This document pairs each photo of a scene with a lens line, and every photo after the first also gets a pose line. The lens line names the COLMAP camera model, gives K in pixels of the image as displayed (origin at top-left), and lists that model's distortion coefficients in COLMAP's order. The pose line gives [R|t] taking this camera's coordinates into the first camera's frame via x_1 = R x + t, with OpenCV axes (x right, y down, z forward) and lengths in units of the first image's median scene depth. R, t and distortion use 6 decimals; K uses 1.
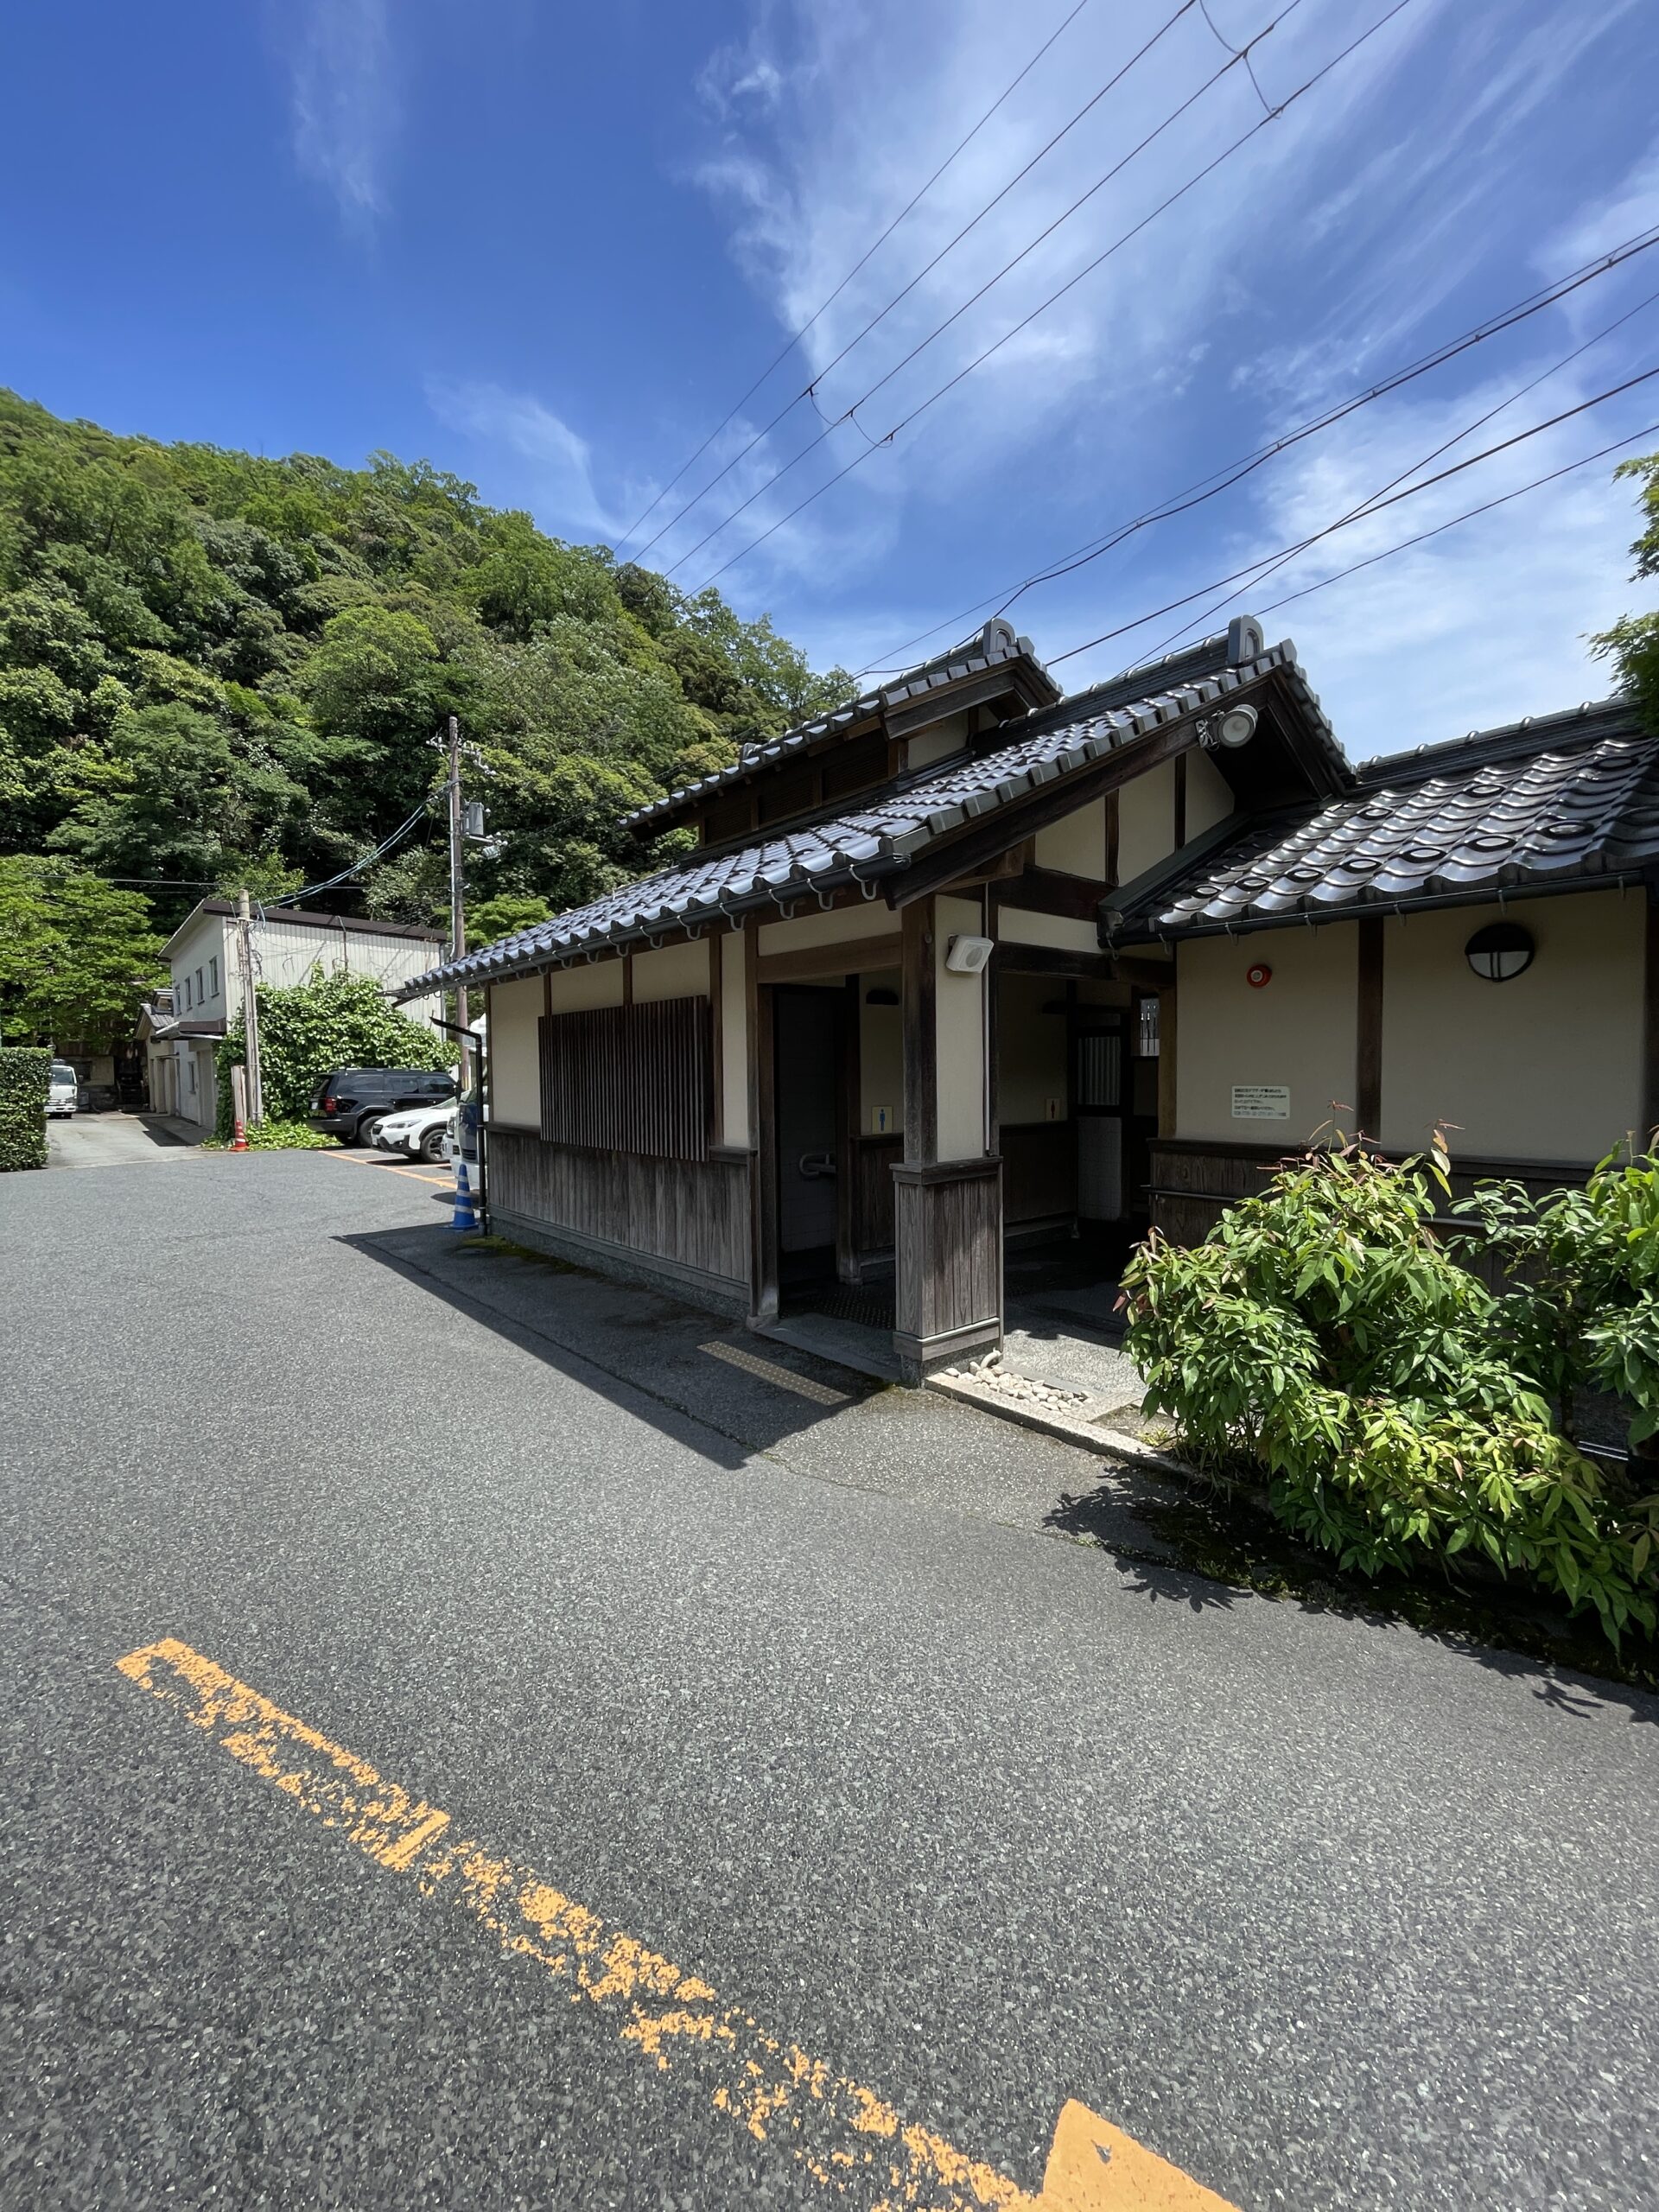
lens RADIAL K [[892.9, 0, 839.4], [0, 892.9, 1109.6], [0, 0, 1]] dist [0.008123, -0.007375]
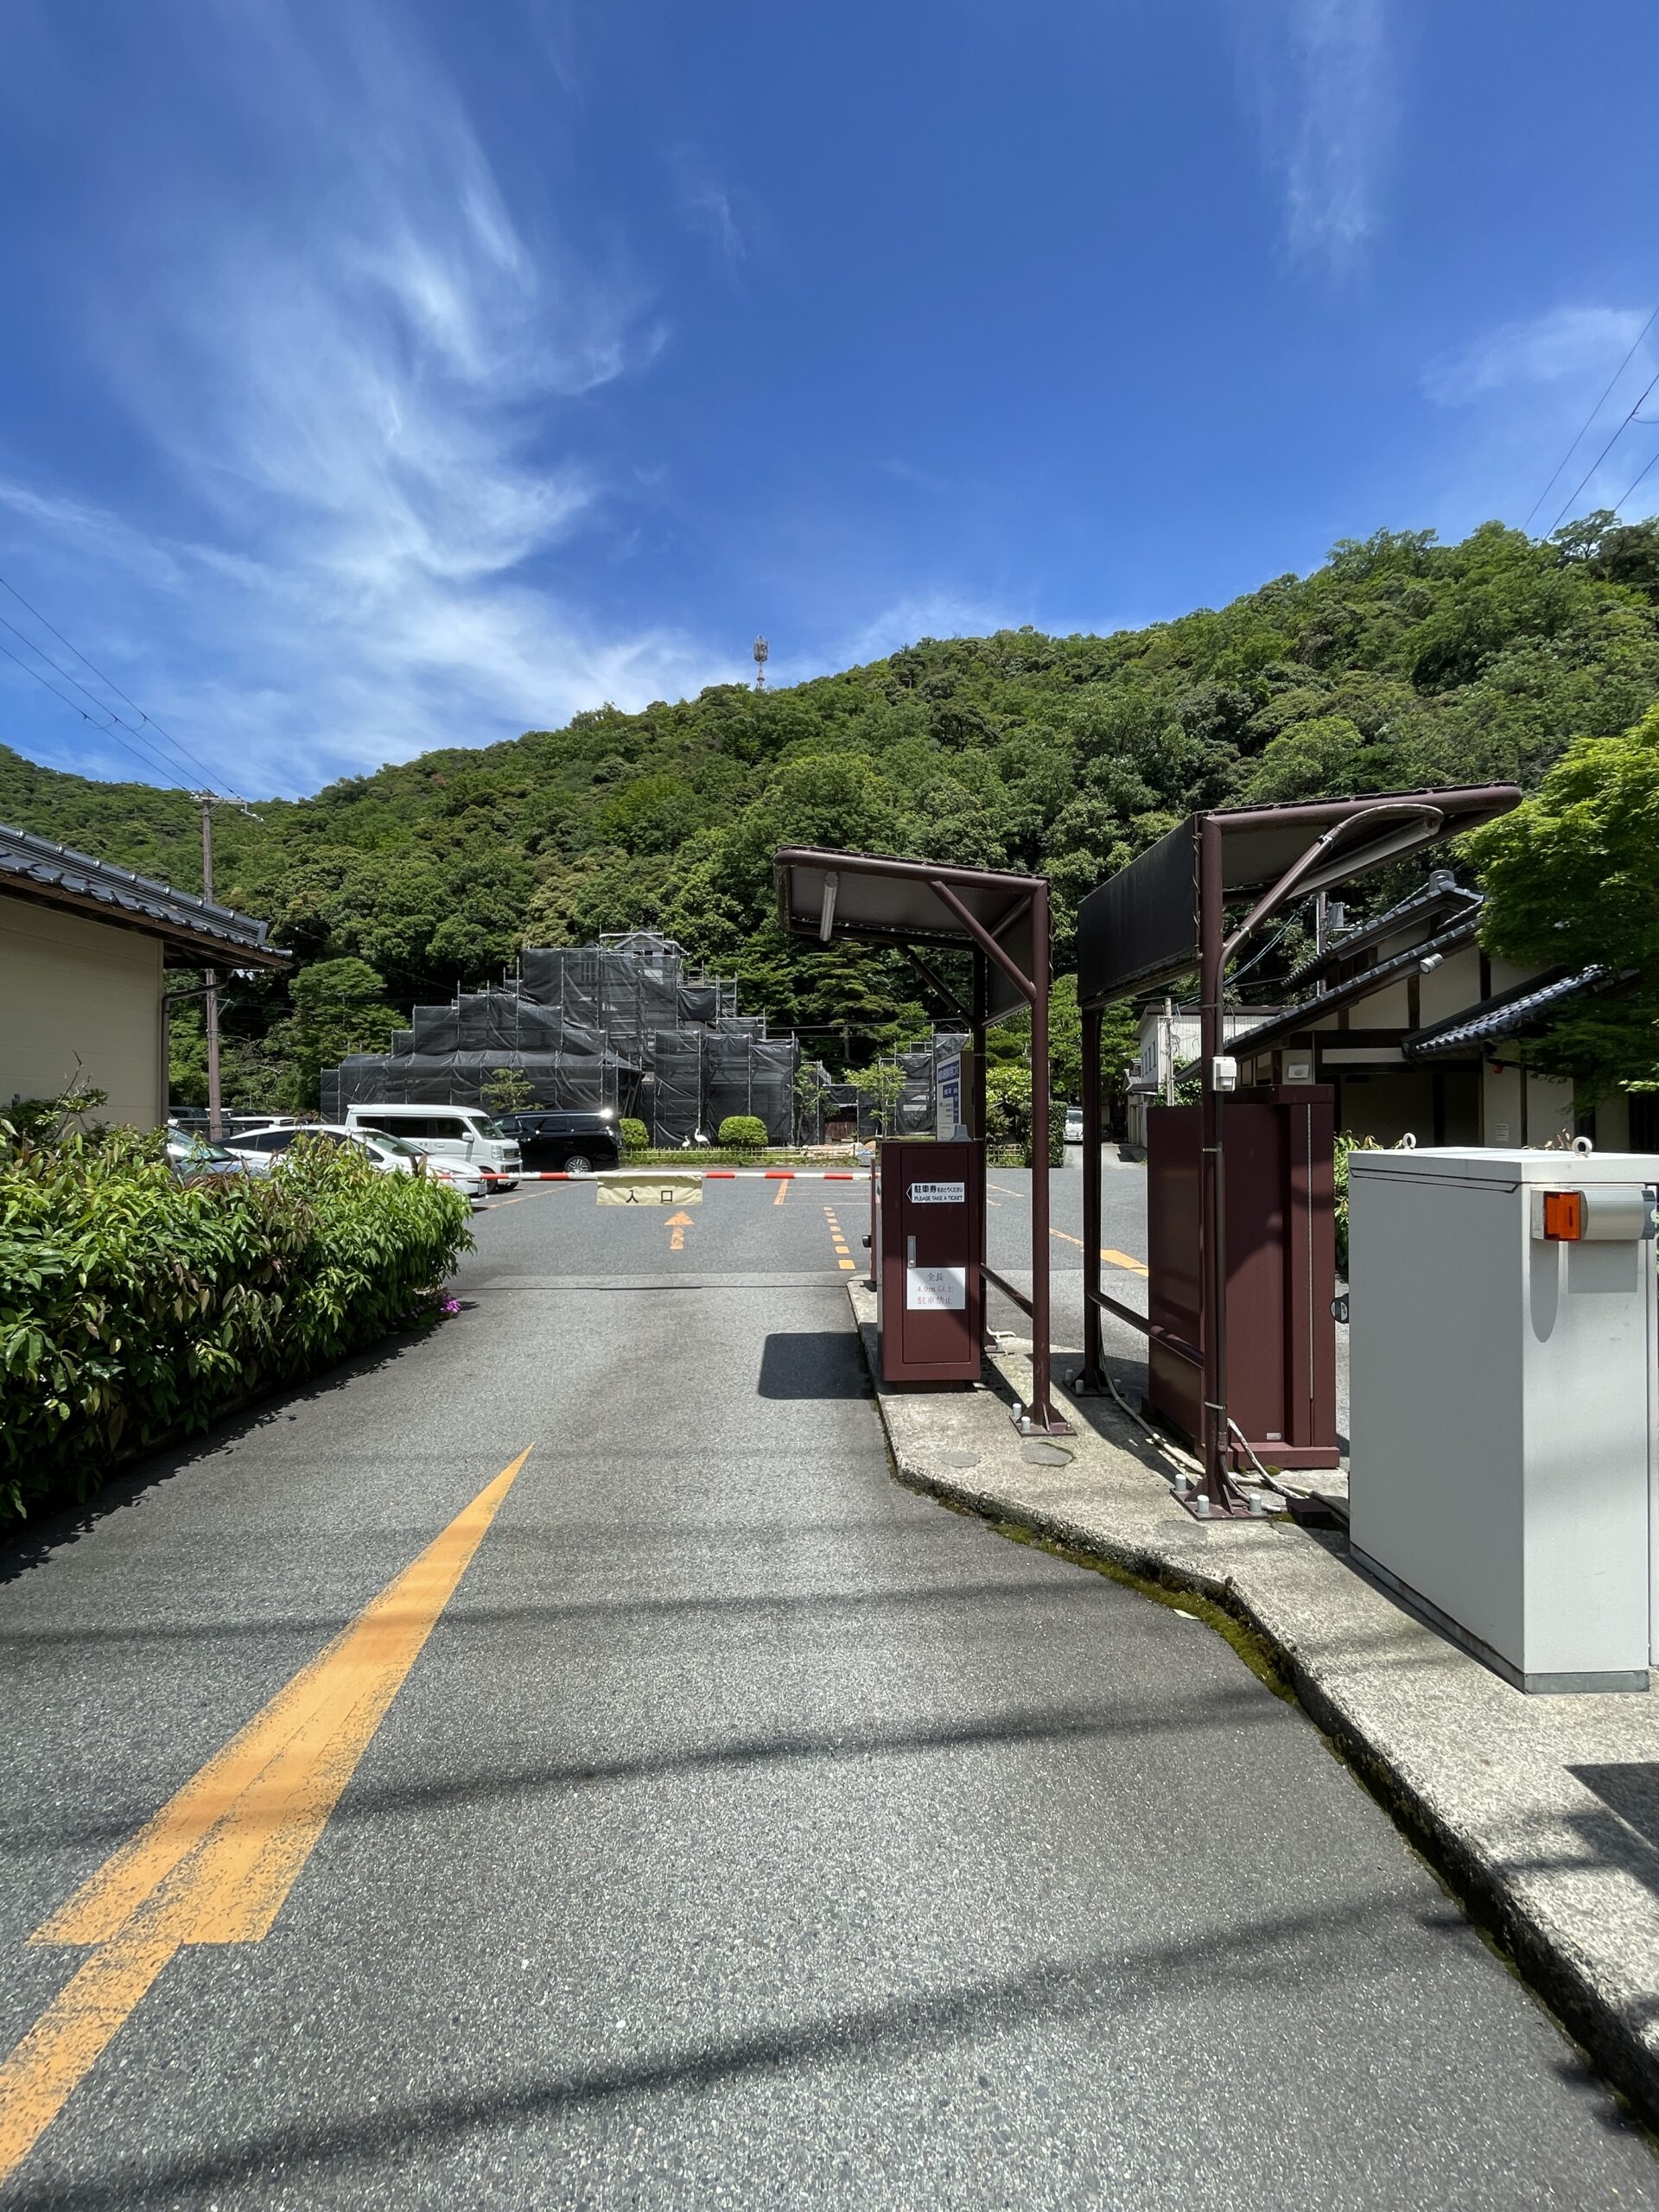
lens RADIAL K [[892.9, 0, 839.4], [0, 892.9, 1109.6], [0, 0, 1]] dist [0.008123, -0.007375]
pose [[0.545746, -0.001053, -0.837950, 0.144468], [-0.040956, 0.998771, -0.027929, 0.006210], [0.836949, 0.049561, 0.545032, -0.140397]]
